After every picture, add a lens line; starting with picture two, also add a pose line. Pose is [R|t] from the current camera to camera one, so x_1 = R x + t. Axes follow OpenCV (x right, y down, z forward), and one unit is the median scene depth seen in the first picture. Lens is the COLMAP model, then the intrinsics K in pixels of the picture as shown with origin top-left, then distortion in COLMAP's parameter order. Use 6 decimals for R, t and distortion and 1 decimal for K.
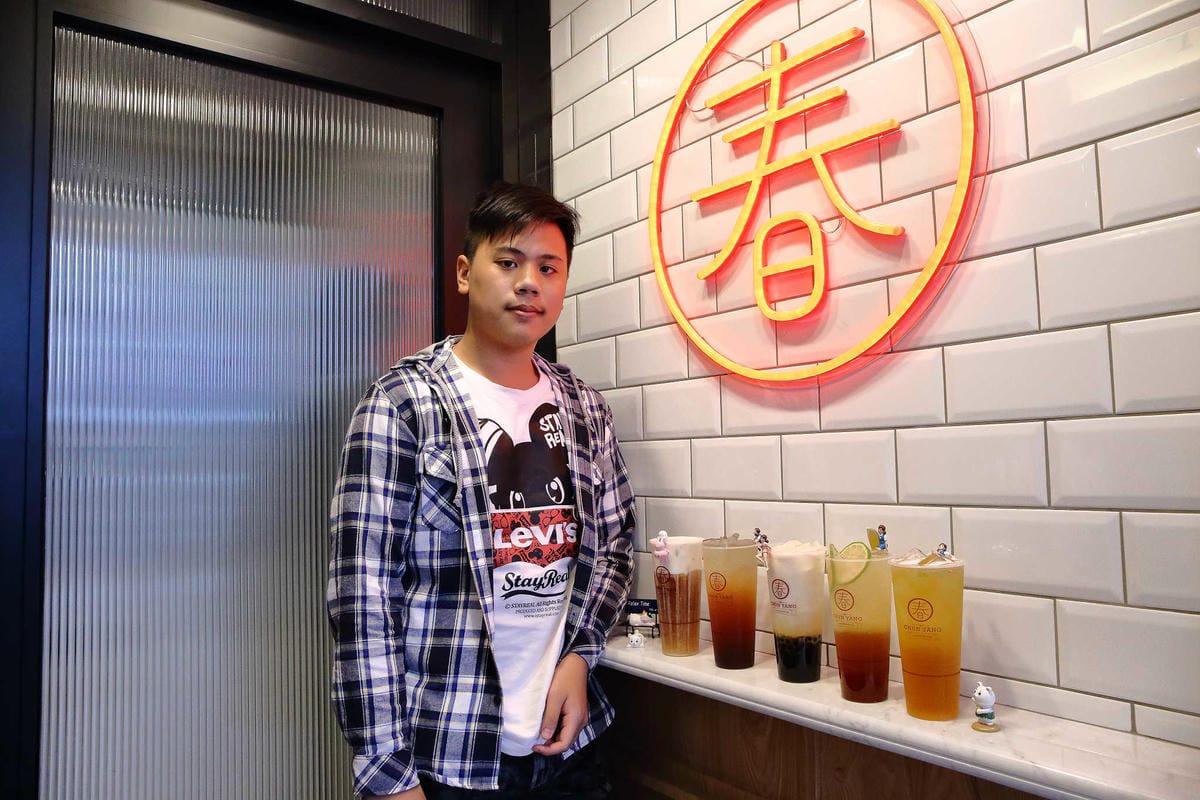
lens RADIAL K [[871.3, 0, 600.0], [0, 871.3, 400.0], [0, 0, 1]] dist [-0.059109, 0.002356]
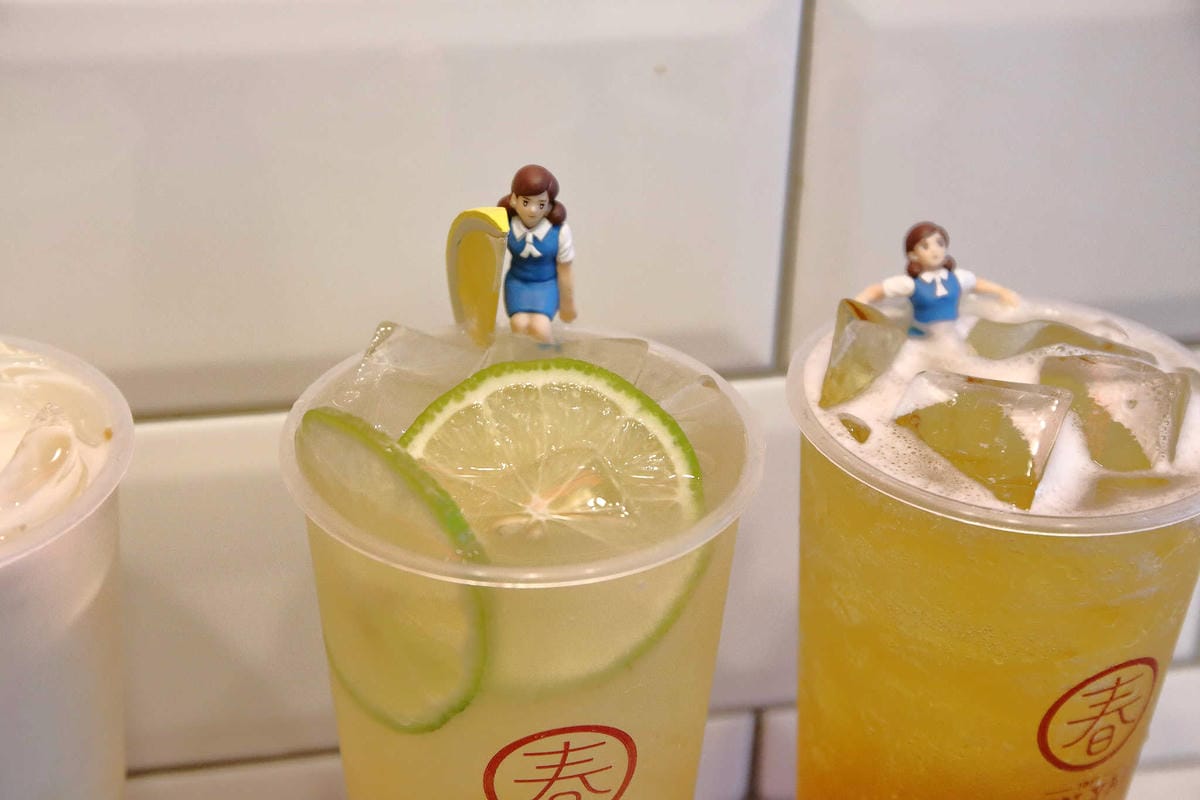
lens RADIAL K [[2037.1, 0, 600.0], [0, 2037.1, 400.0], [0, 0, 1]] dist [0.018527, 0.234675]
pose [[0.406107, -0.428270, 0.807256, 0.028617], [-0.103862, 0.856025, 0.506393, -0.000636], [-0.907904, -0.289493, 0.303157, 0.874200]]
